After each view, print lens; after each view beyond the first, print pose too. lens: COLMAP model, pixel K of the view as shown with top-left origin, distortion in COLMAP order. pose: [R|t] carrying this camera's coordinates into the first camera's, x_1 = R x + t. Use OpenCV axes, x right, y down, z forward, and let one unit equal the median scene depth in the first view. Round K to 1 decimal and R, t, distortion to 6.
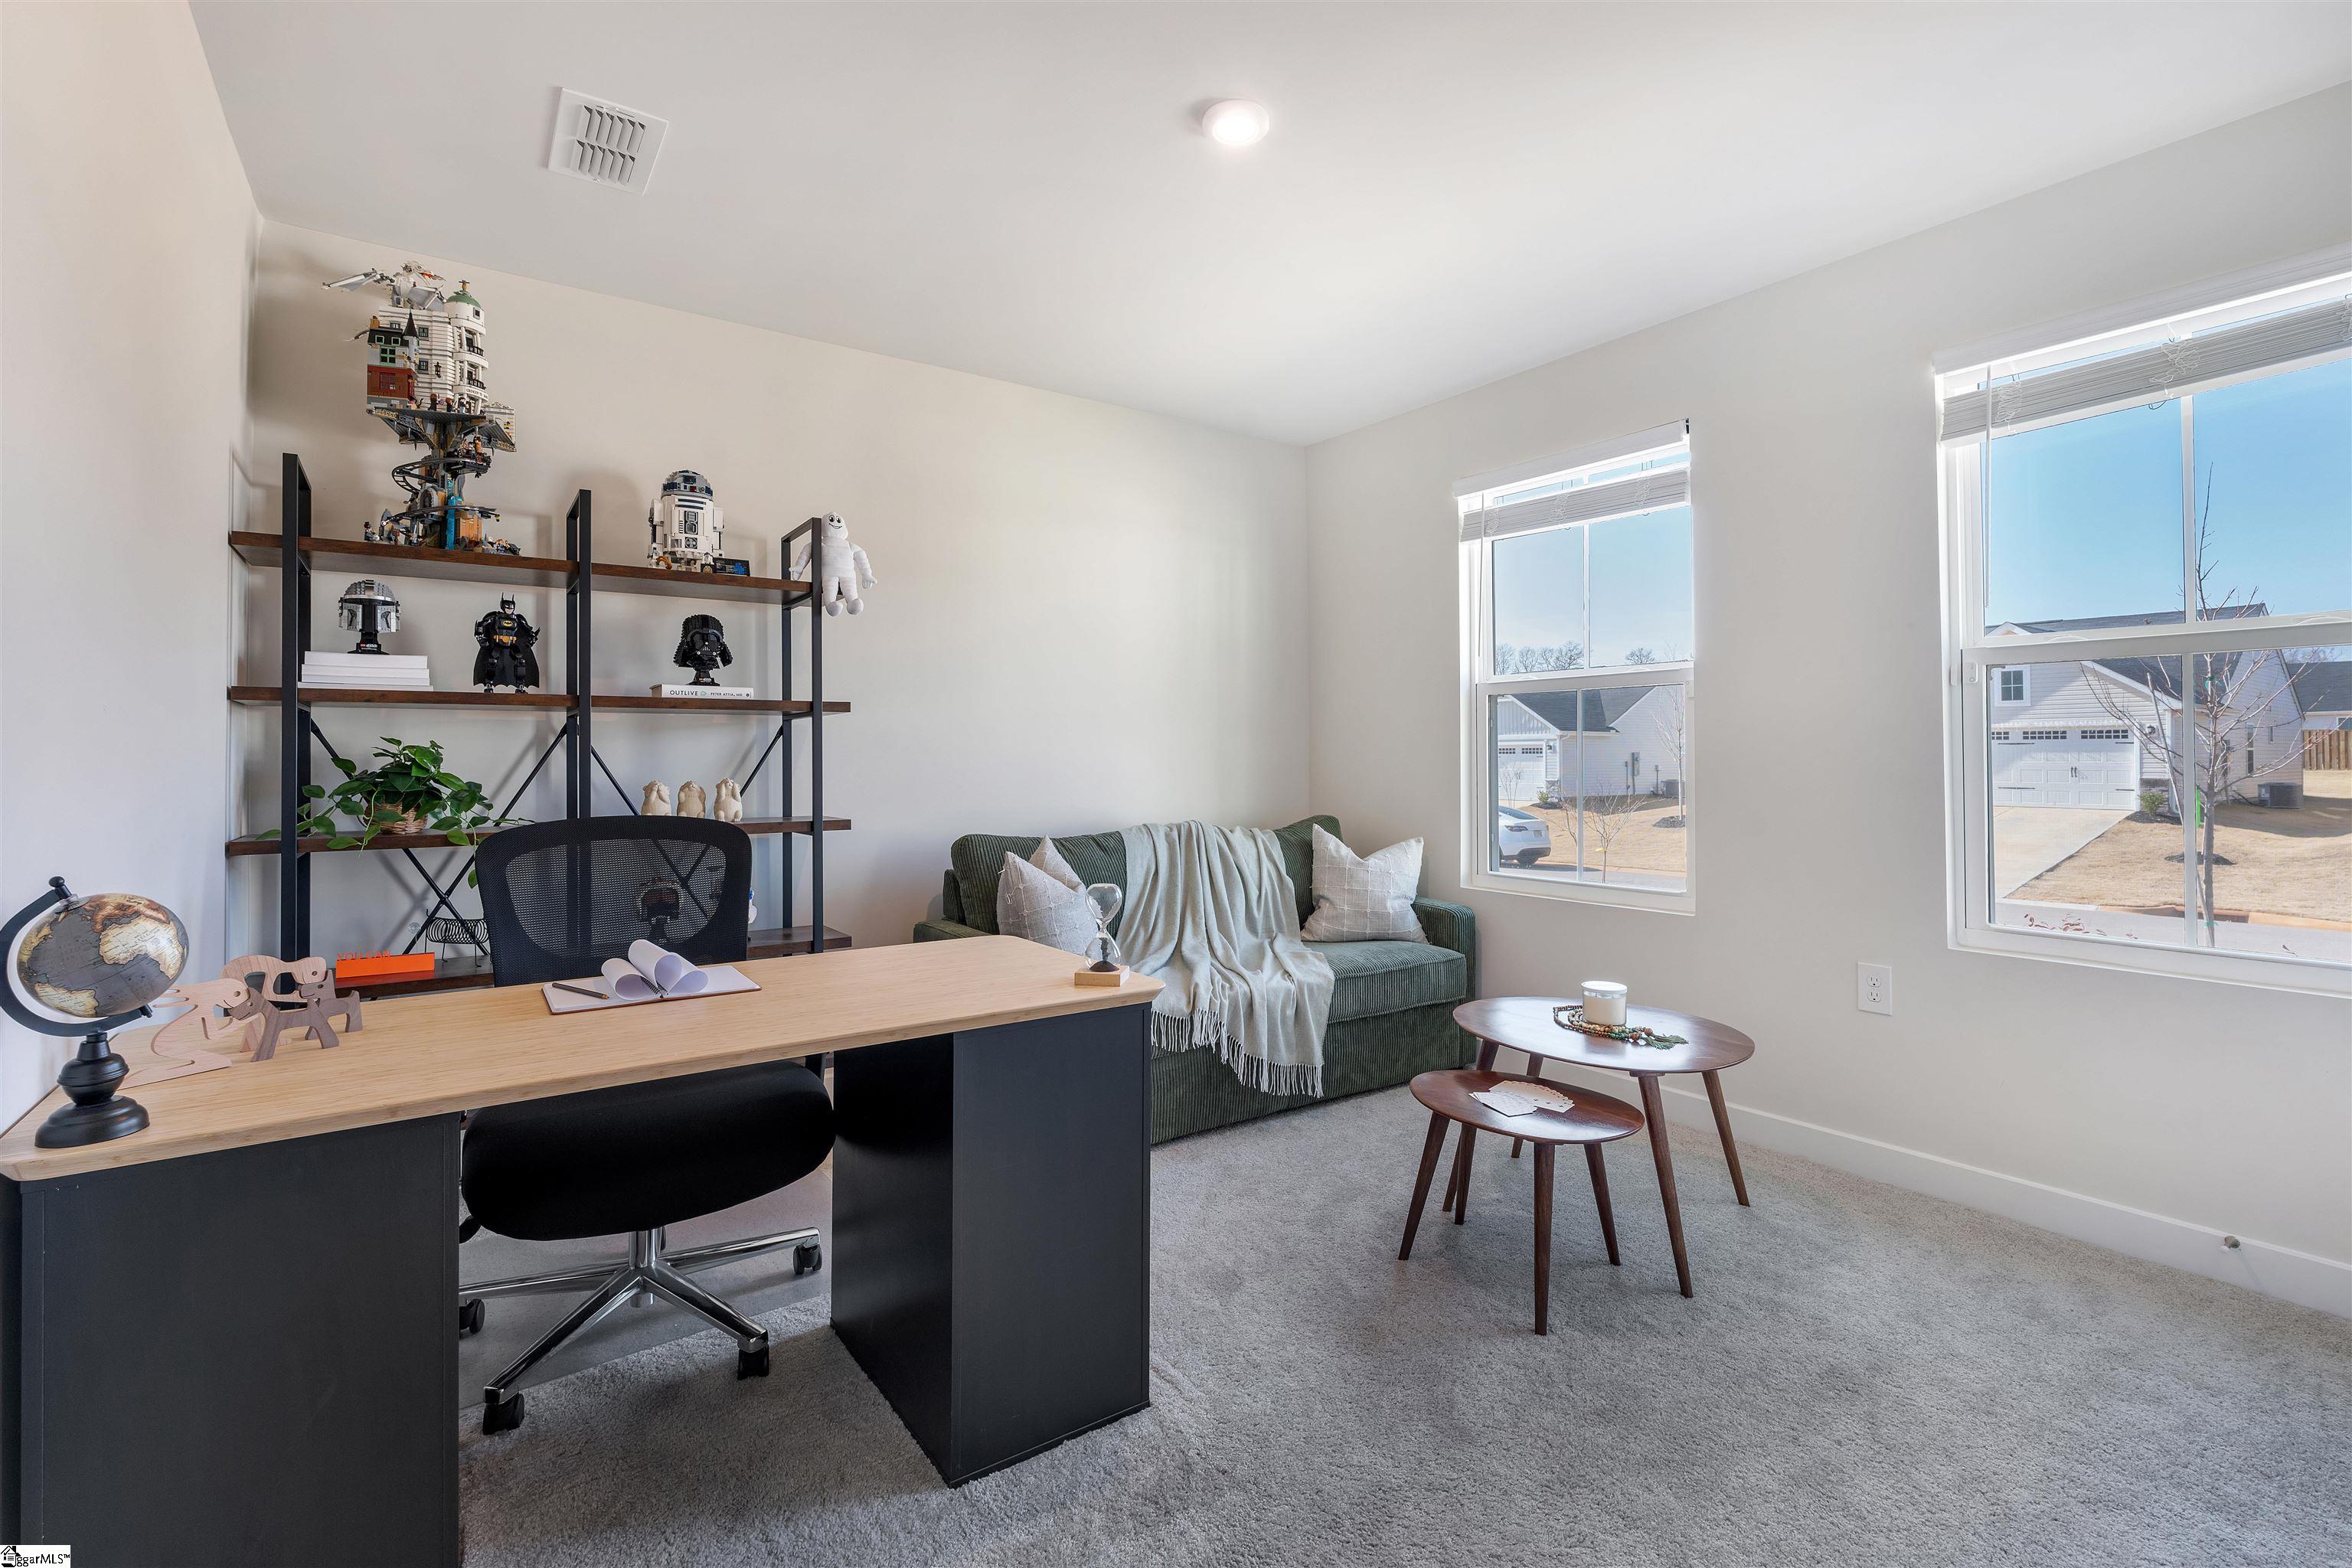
lens RADIAL K [[1033.2, 0, 1147.8], [0, 1033.2, 739.8], [0, 0, 1]] dist [0.001978, 0.000077]
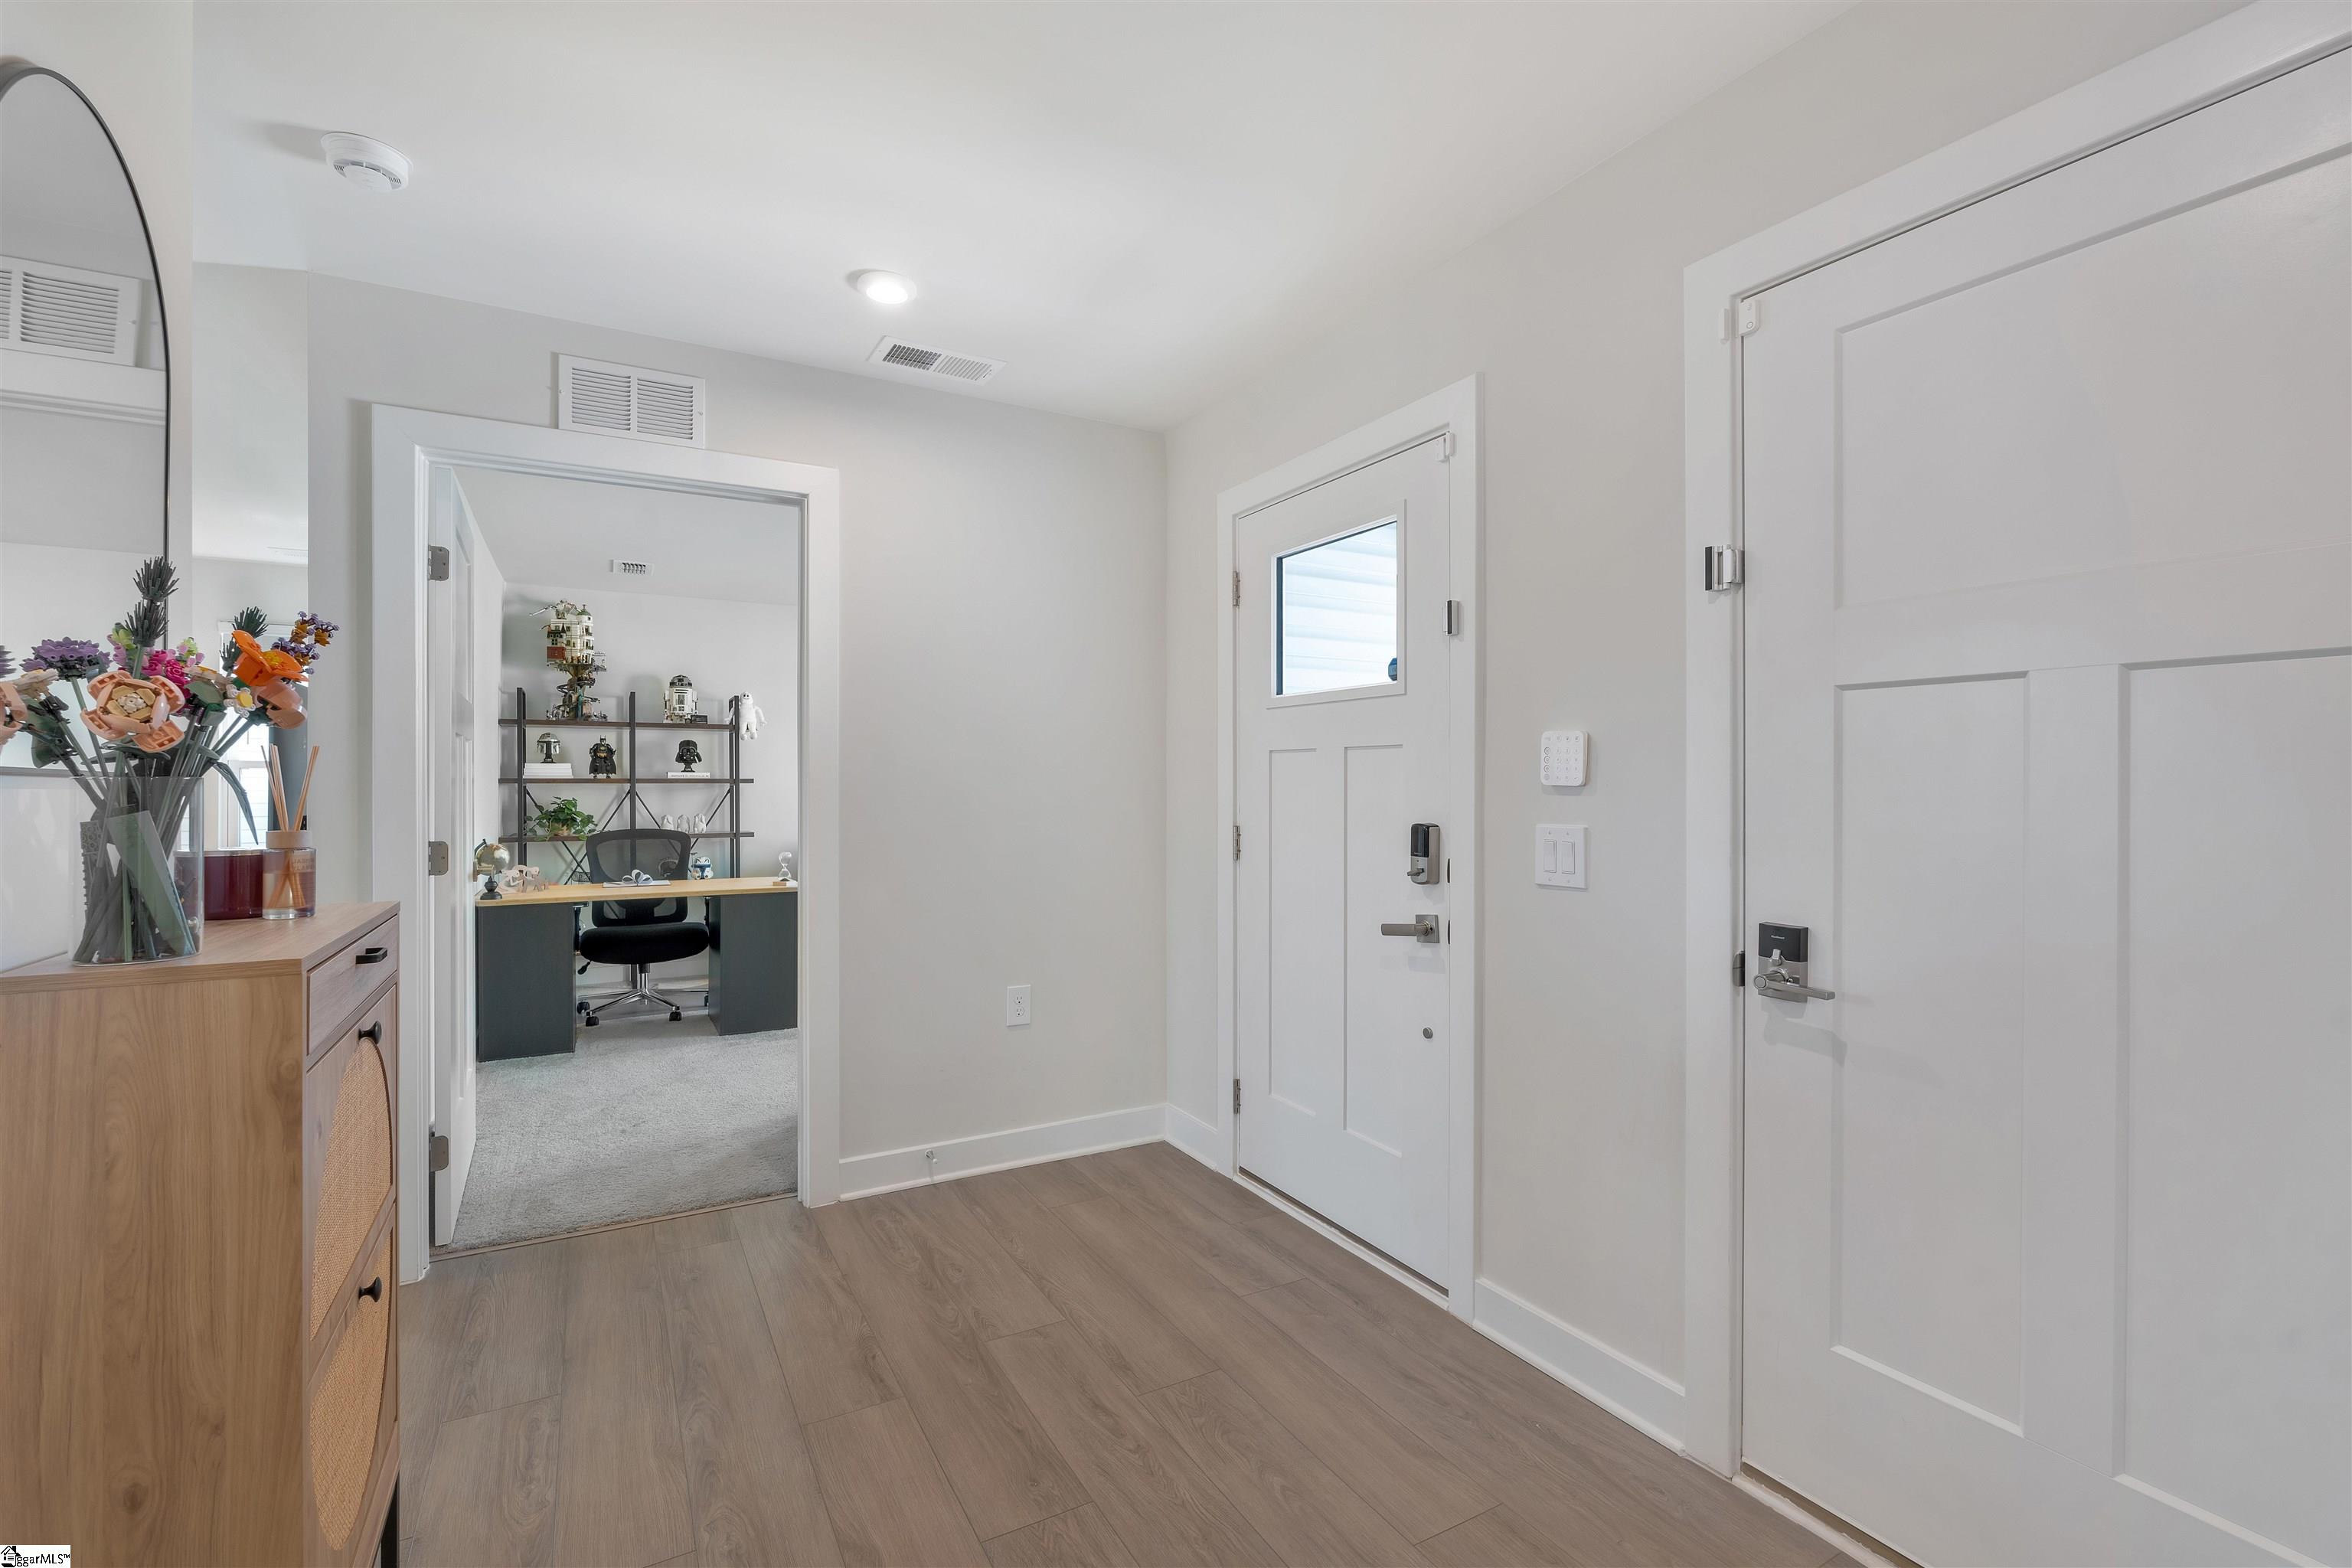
lens RADIAL K [[1033.2, 0, 1171.1], [0, 1033.2, 782.8], [0, 0, 1]] dist [0.001978, 0.000077]
pose [[0.994999, 0.001761, -0.099869, 0.928618], [-0.000386, 0.999905, 0.013788, -0.066582], [0.099883, -0.013681, 0.994905, -1.249086]]
